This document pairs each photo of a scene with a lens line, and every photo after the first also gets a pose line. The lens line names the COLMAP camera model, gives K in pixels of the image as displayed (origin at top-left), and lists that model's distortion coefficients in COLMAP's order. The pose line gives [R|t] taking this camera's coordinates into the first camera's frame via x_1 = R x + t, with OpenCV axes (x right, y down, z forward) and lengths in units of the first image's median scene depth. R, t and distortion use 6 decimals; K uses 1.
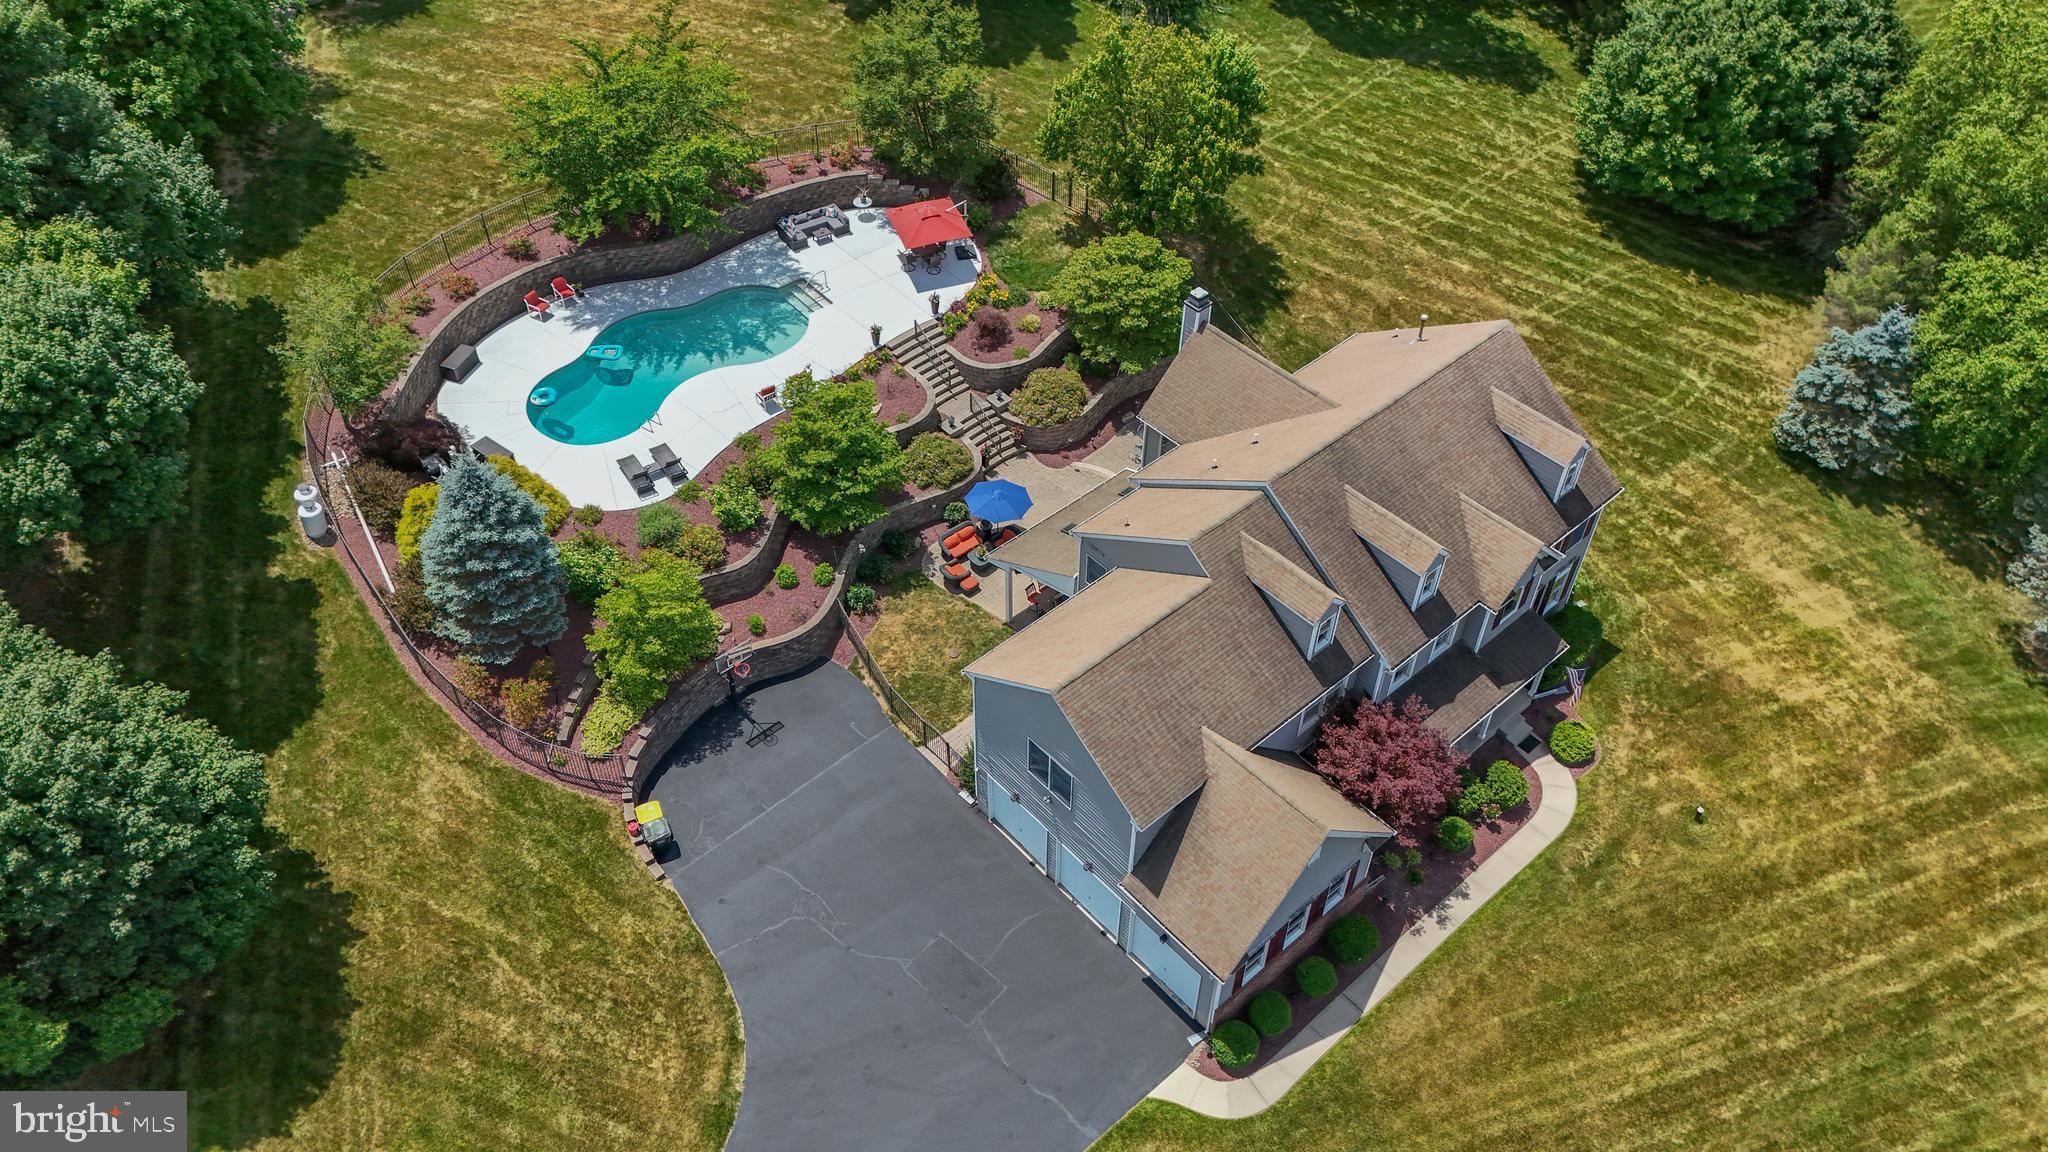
lens RADIAL K [[1526.6, 0, 1020.1], [0, 1526.6, 566.8], [0, 0, 1]] dist [0.089303, -0.097083]
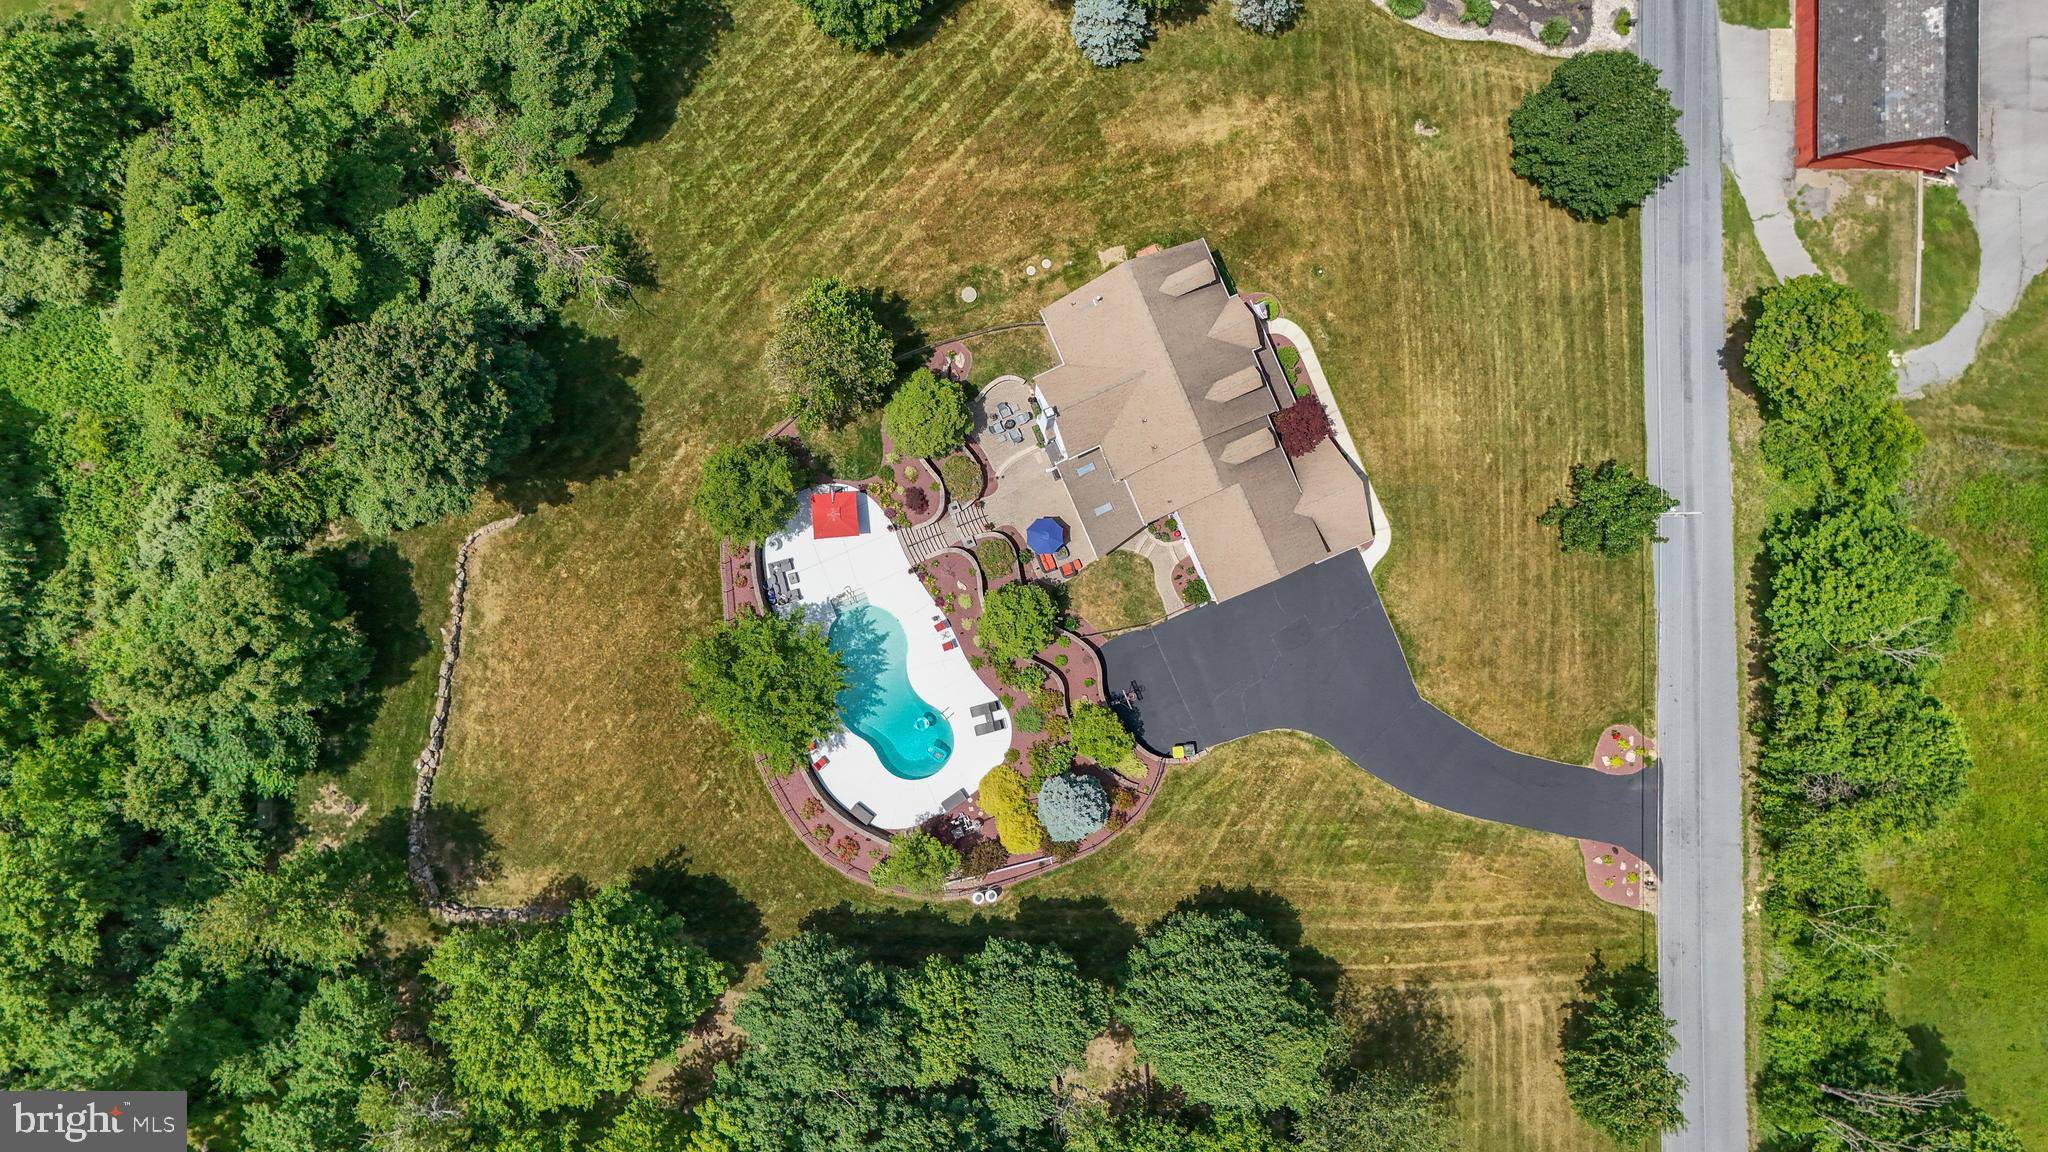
lens RADIAL K [[1445.1, 0, 1024.0], [0, 1445.1, 576.0], [0, 0, 1]] dist [0.129717, -0.078046]
pose [[0.305159, -0.952061, 0.021405, -0.099720], [0.680897, 0.233848, 0.694042, -1.195034], [-0.665775, -0.197218, 0.719617, -0.201816]]
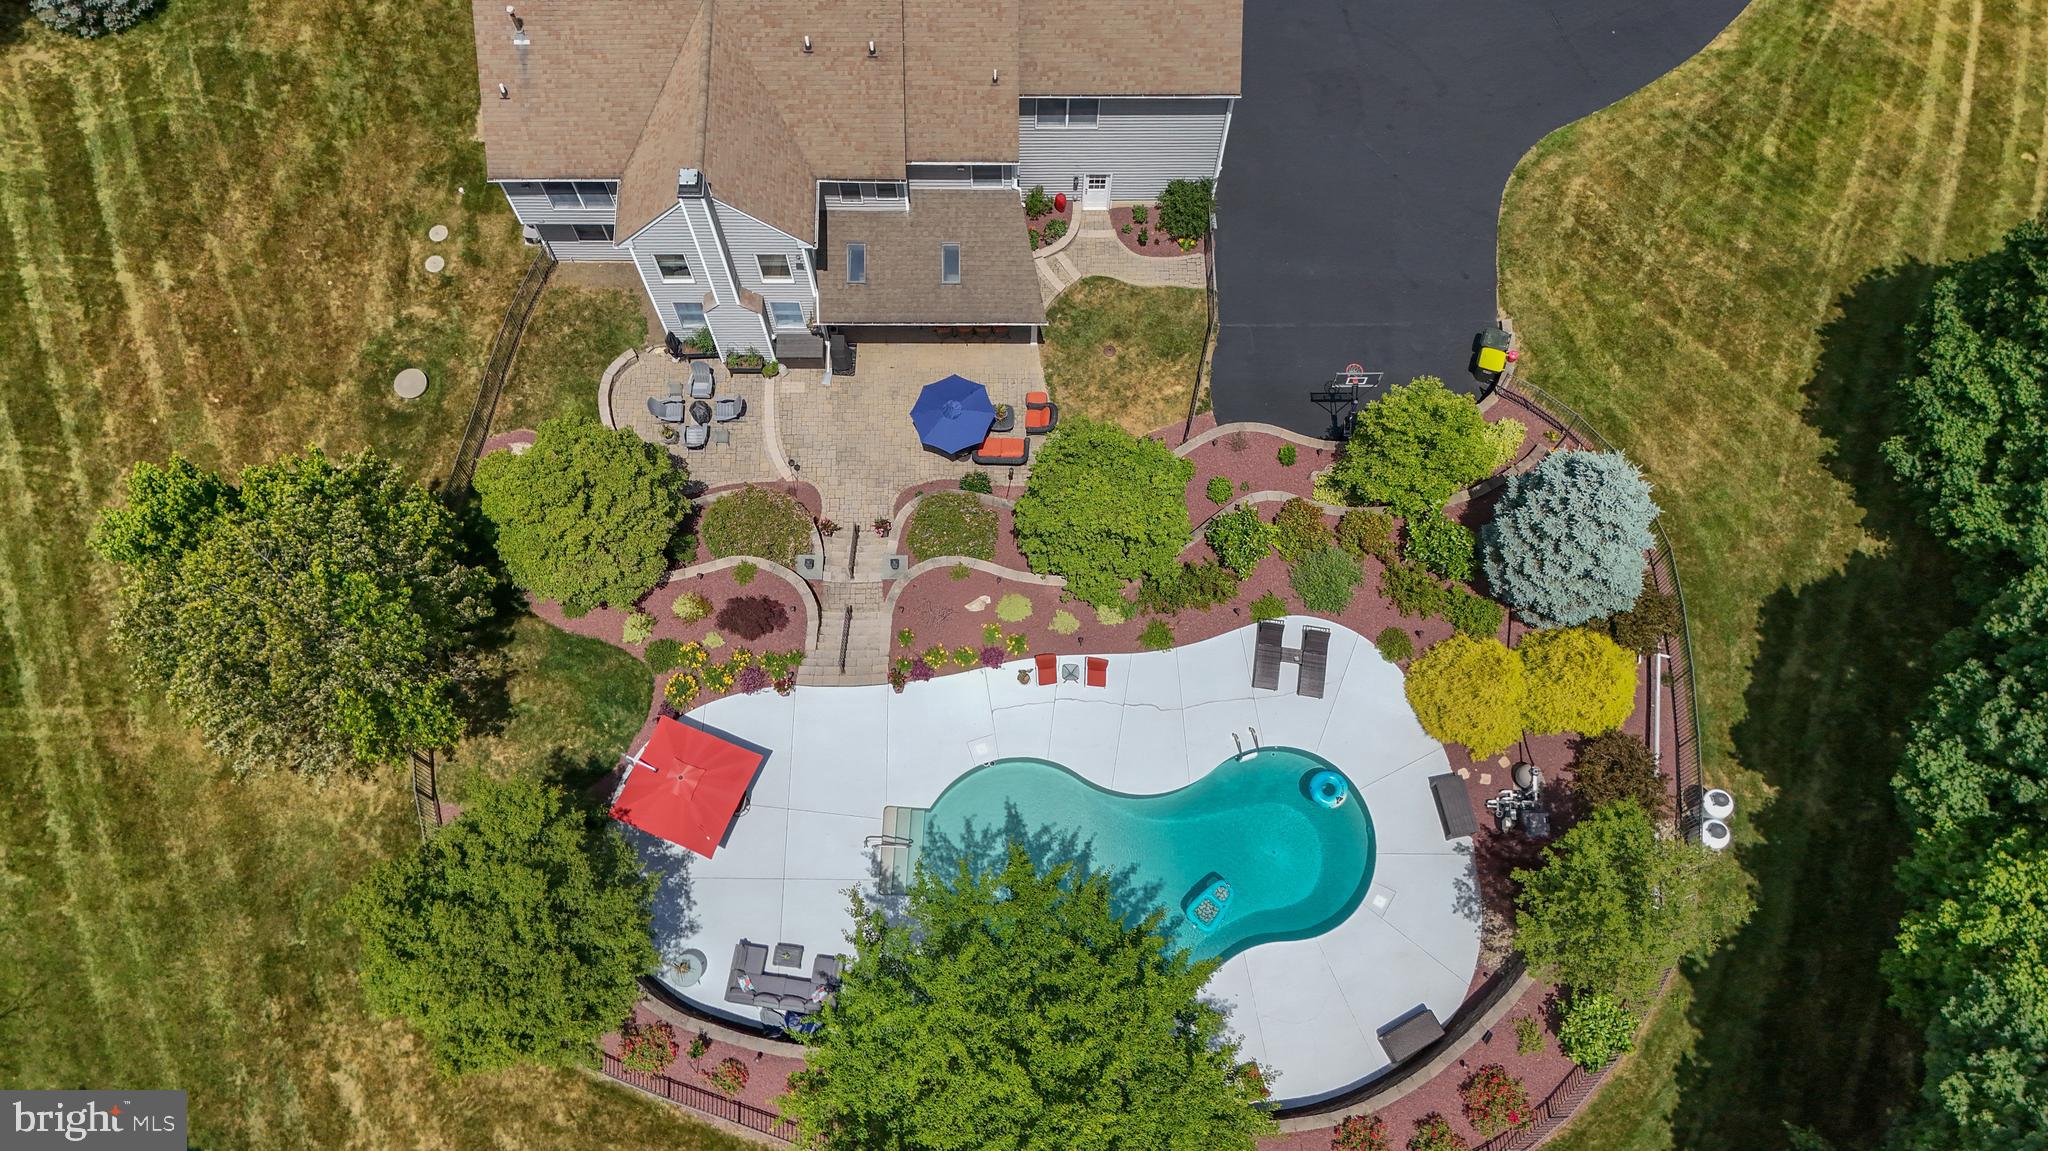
lens RADIAL K [[1580.9, 0, 1024.0], [0, 1580.9, 575.5], [0, 0, 1]] dist [0.059310, -0.005529]
pose [[-0.752585, -0.623056, 0.213113, -0.268850], [0.473024, -0.286368, 0.833211, -0.732774], [-0.458109, 0.727870, 0.510237, 0.606226]]
